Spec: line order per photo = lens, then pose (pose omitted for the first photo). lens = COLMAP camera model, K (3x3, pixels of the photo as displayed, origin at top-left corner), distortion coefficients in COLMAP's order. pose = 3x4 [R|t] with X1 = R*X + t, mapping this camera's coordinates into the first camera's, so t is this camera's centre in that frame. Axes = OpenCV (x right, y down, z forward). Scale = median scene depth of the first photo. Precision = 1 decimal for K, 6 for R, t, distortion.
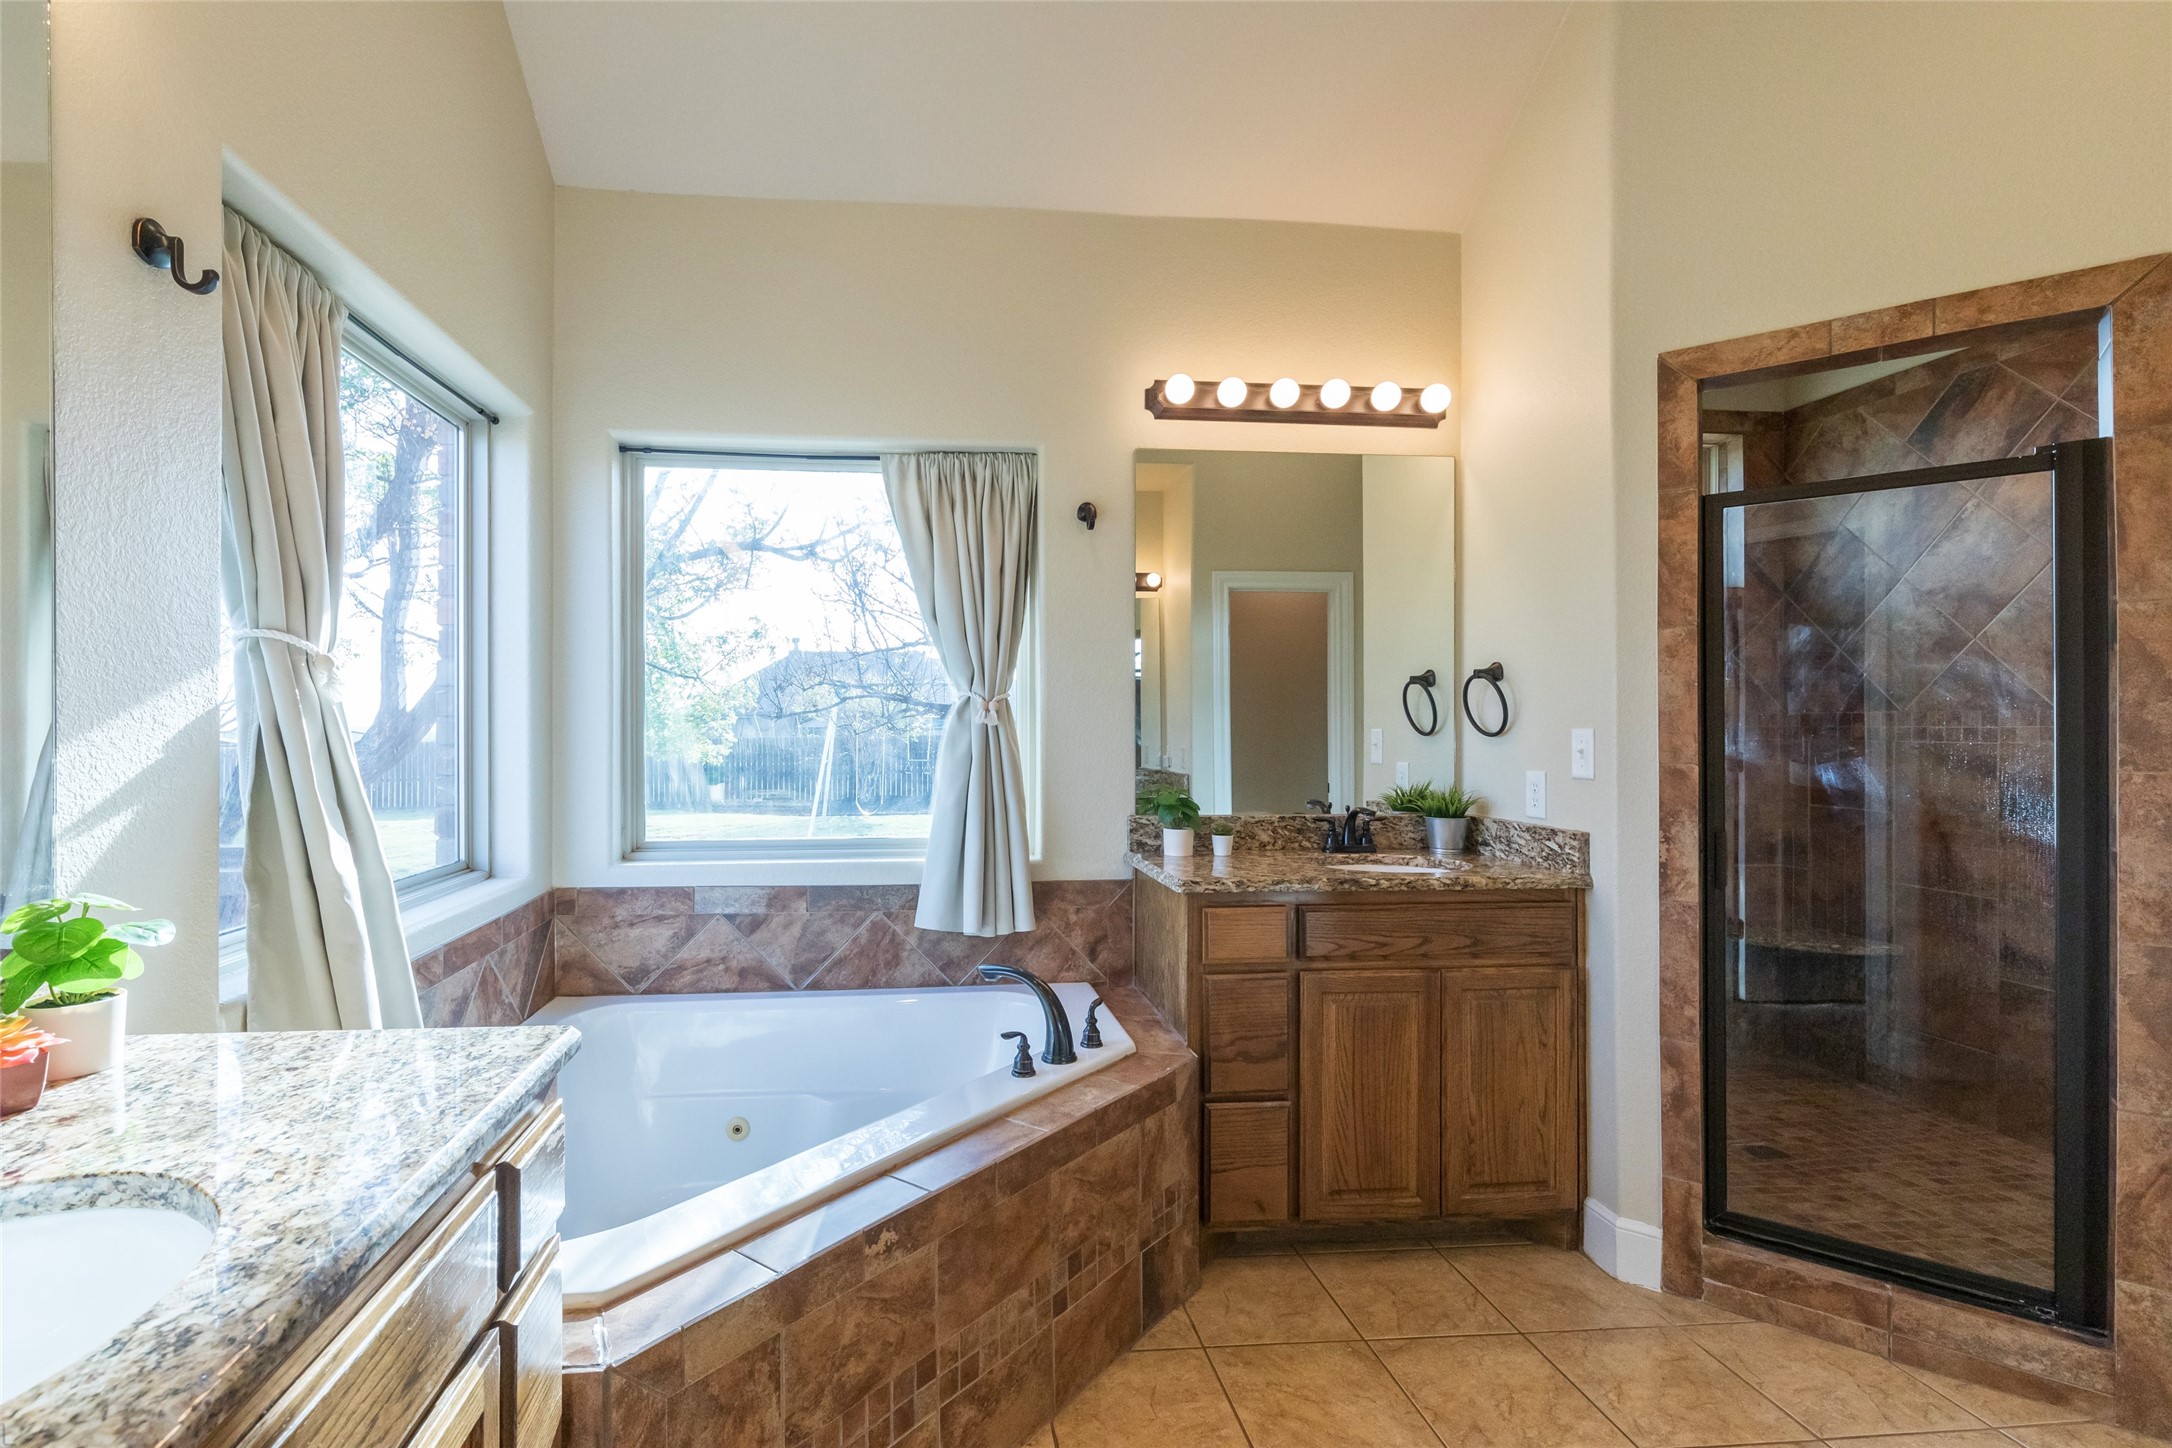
lens RADIAL K [[973.2, 0, 1027.0], [0, 973.2, 724.4], [0, 0, 1]] dist [0.009757, -0.003020]
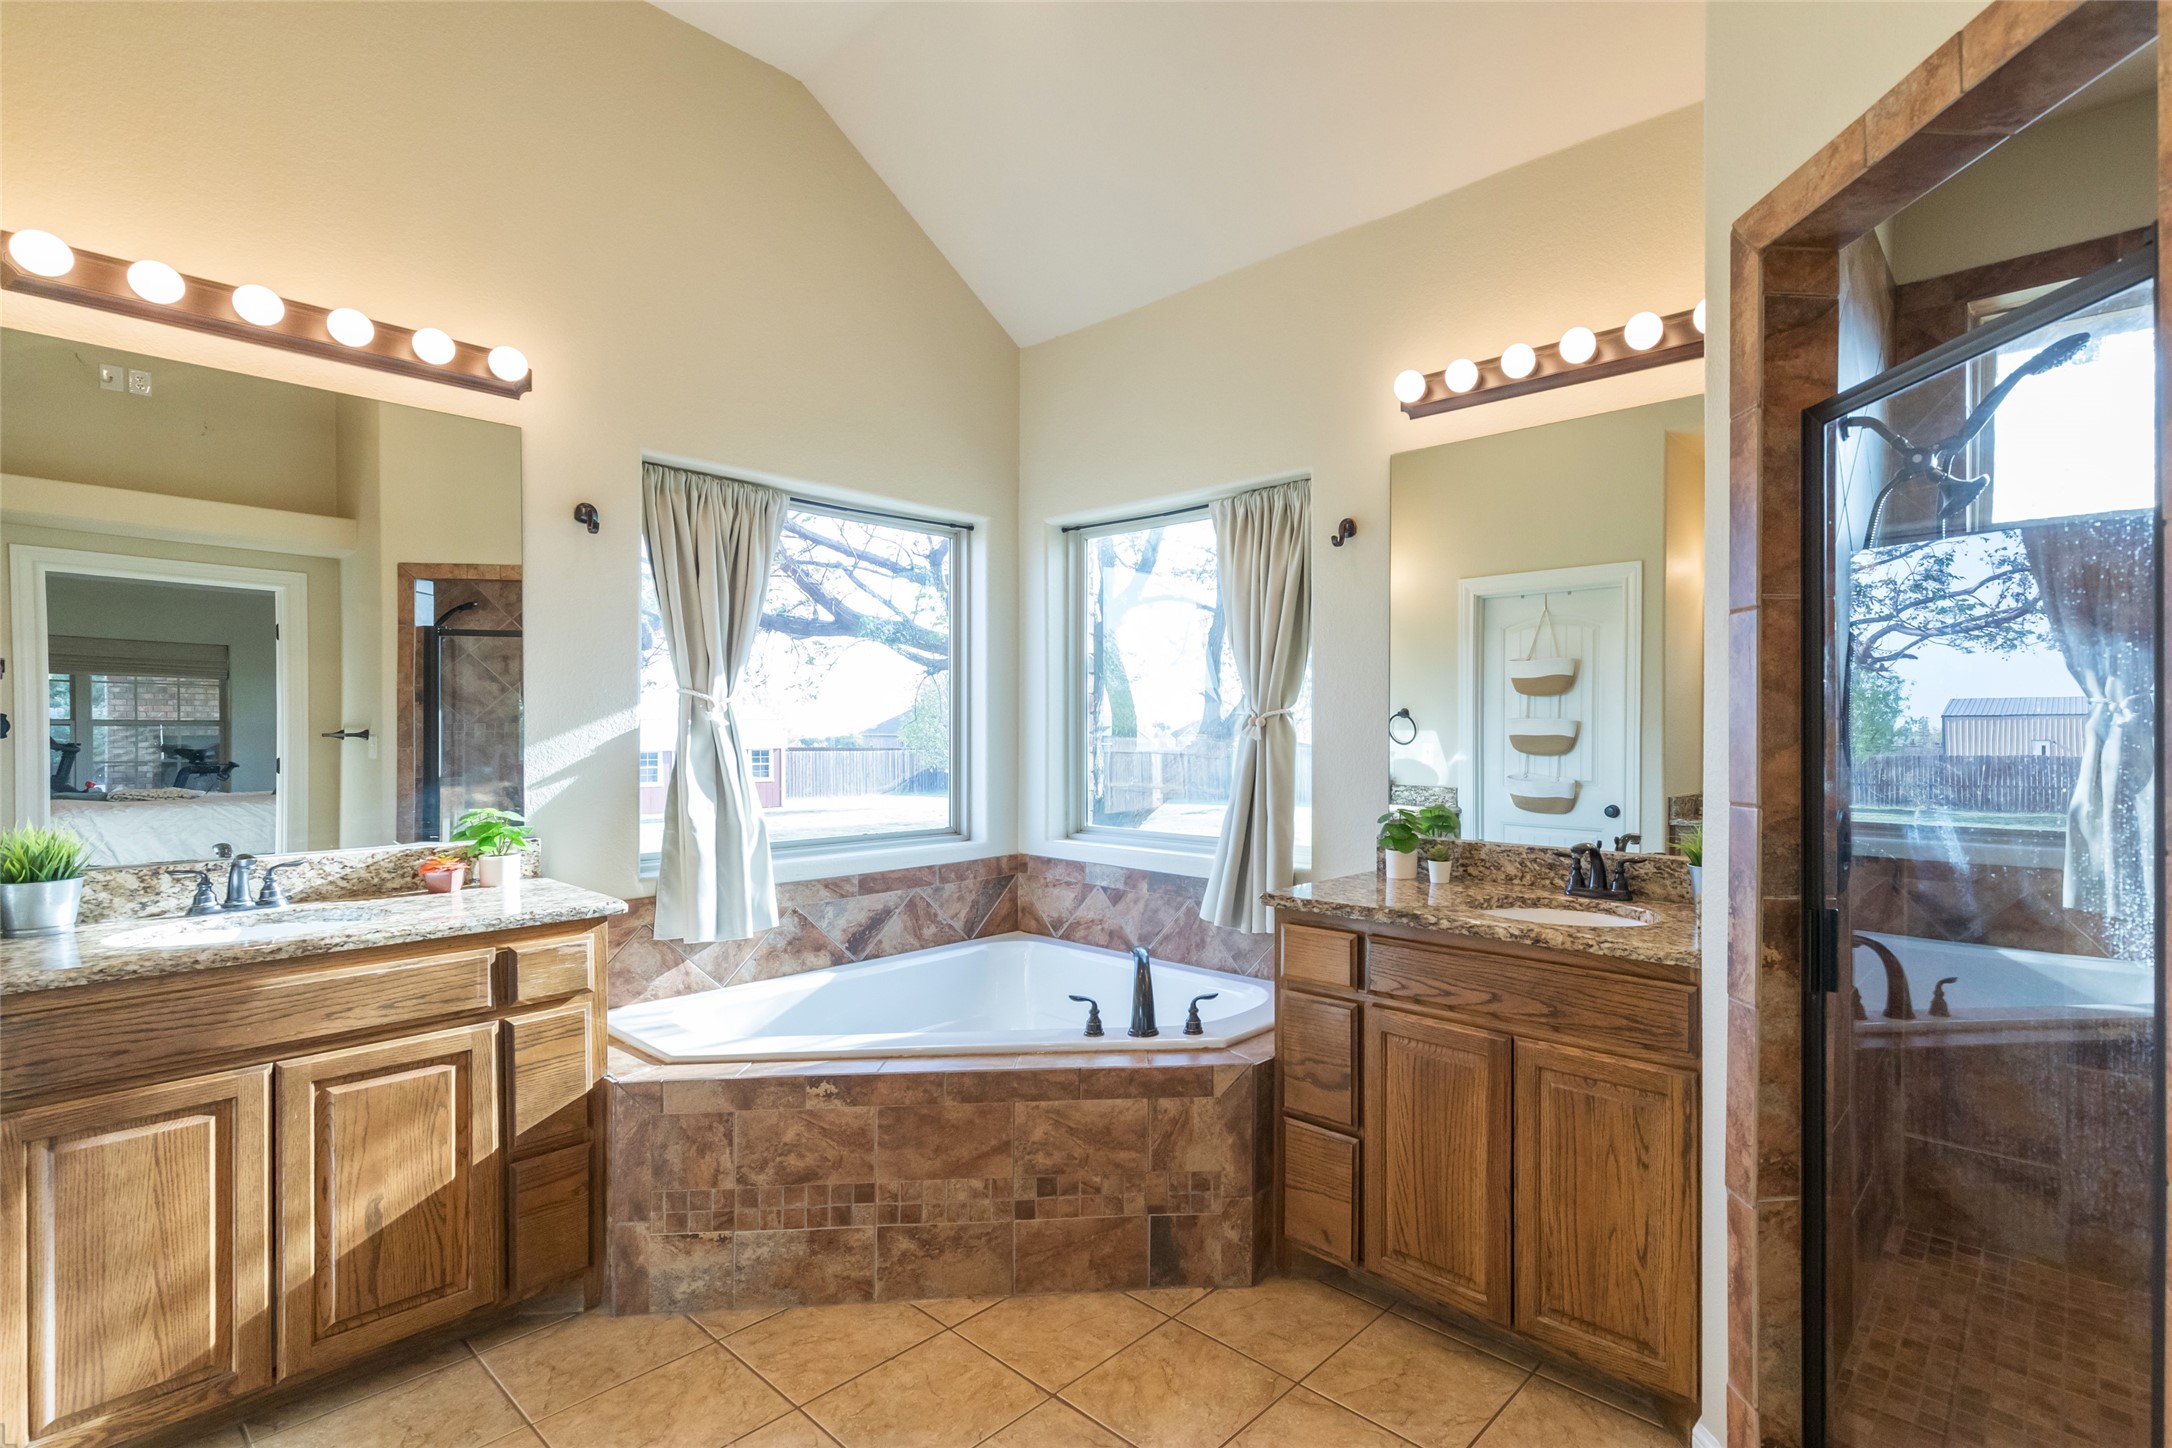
lens RADIAL K [[1011.7, 0, 1242.0], [0, 1011.7, 736.4], [0, 0, 1]] dist [0.010921, -0.001579]
pose [[0.714424, 0.006572, -0.699682, 0.887565], [-0.002801, 0.999975, 0.006532, -0.011697], [0.699708, -0.002707, 0.714424, 0.220194]]
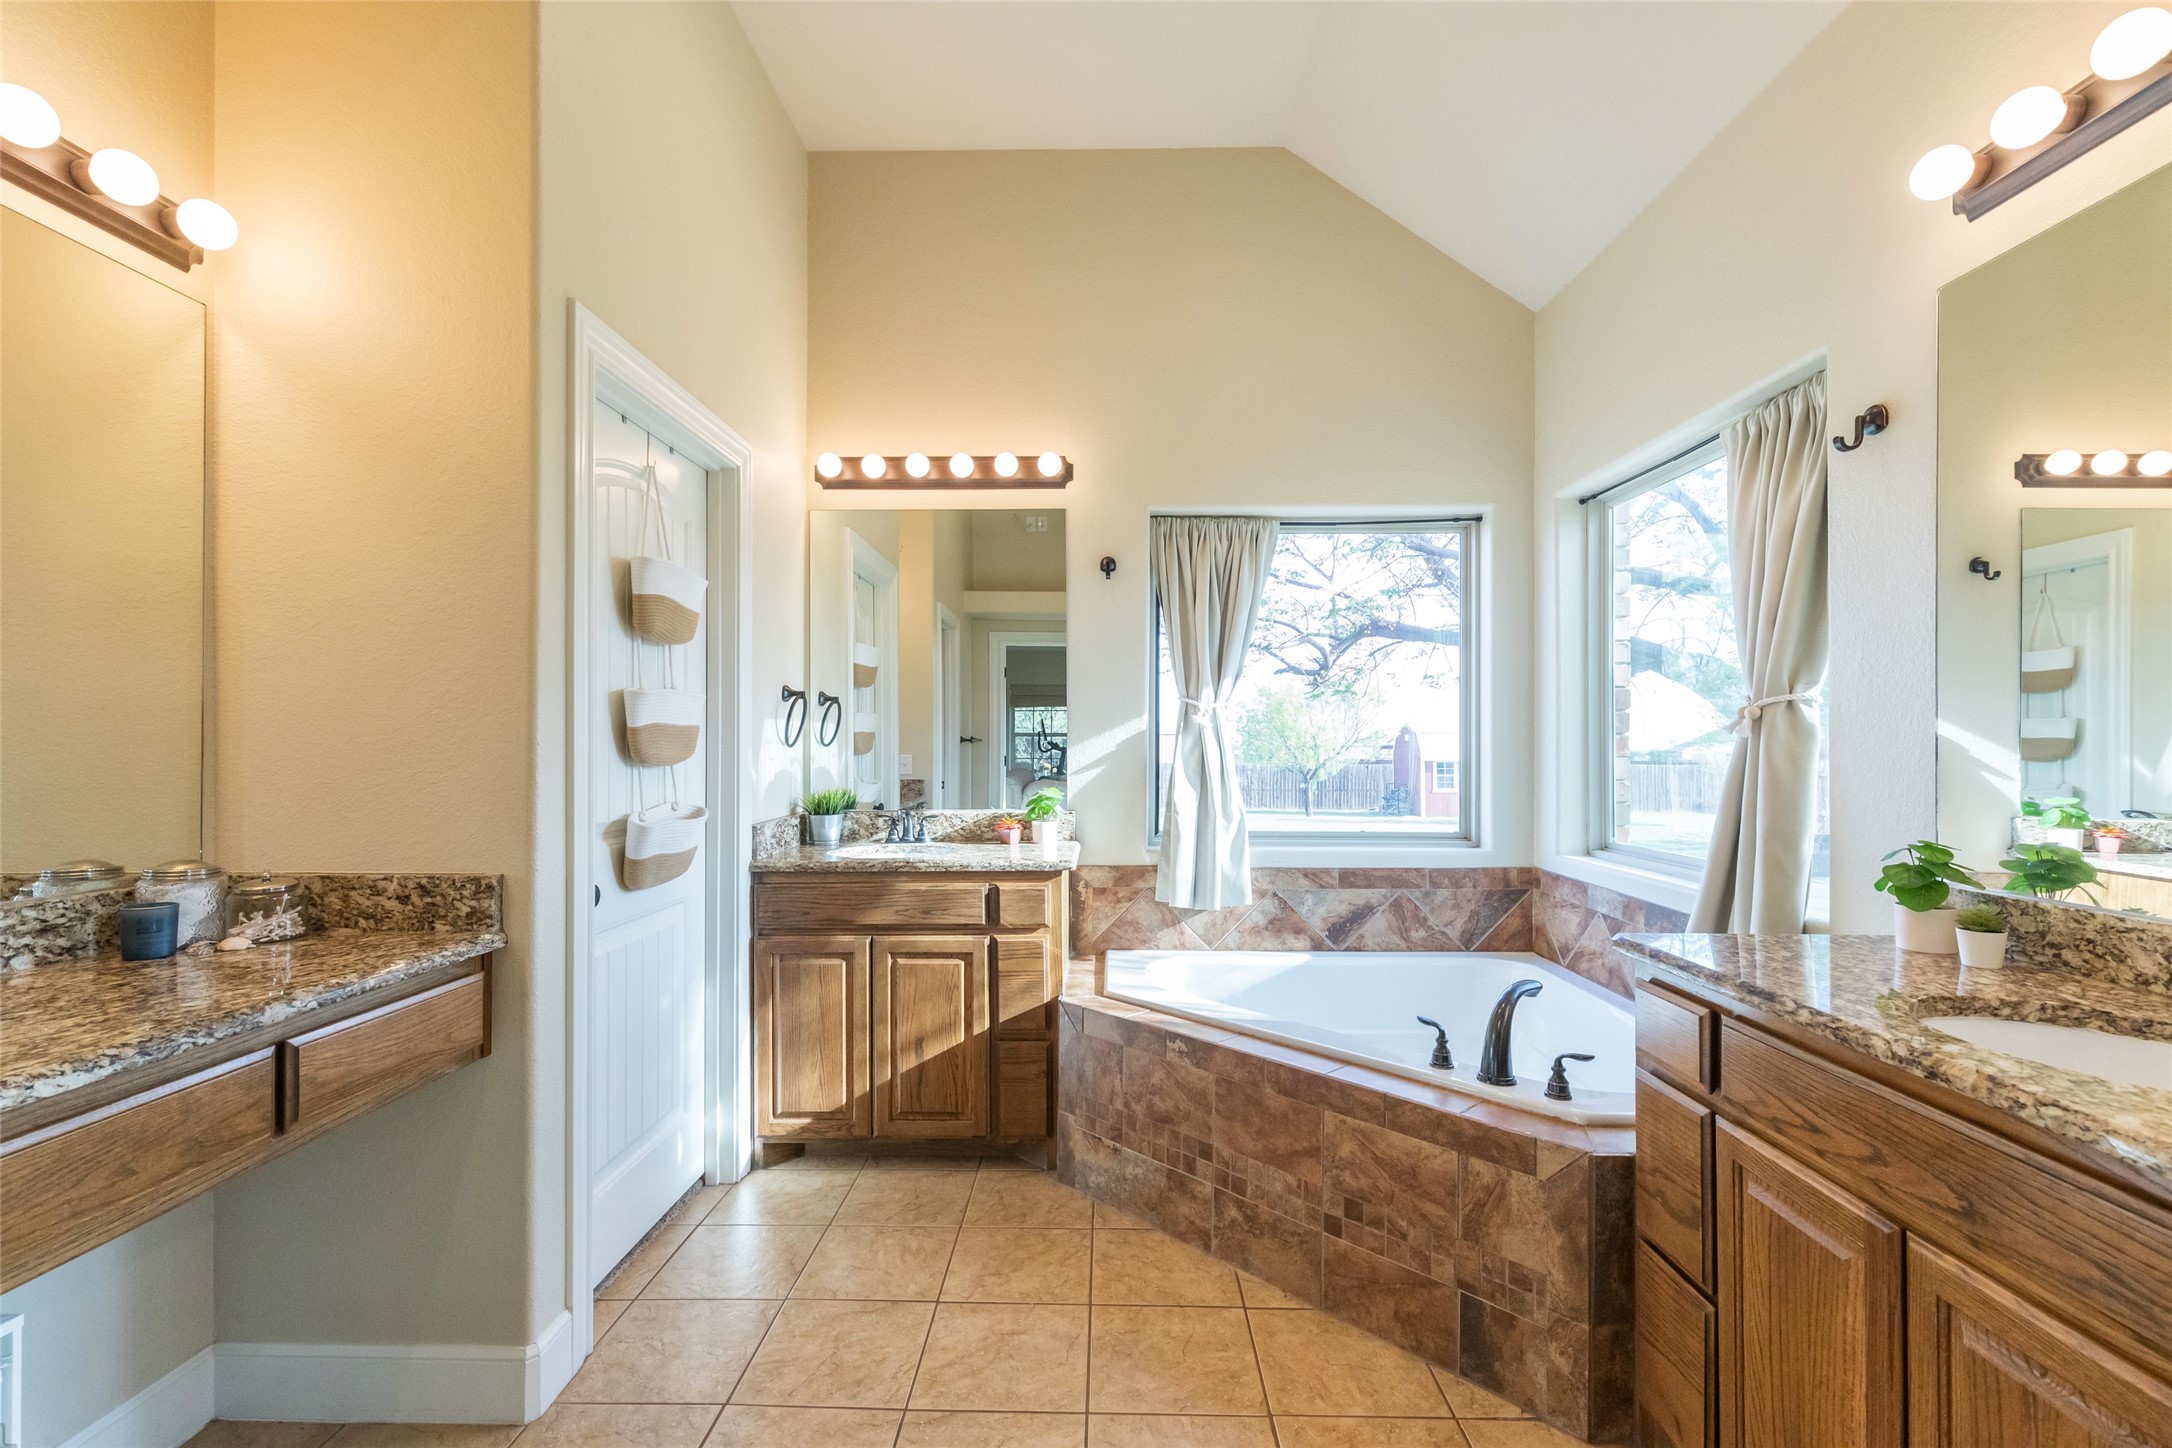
lens RADIAL K [[973.2, 0, 1101.3], [0, 973.2, 737.8], [0, 0, 1]] dist [0.009757, -0.003020]
pose [[-0.100046, -0.004479, -0.994973, 0.978098], [-0.000720, 0.999990, -0.004429, 0.007040], [0.994983, 0.000274, -0.100049, 0.664023]]
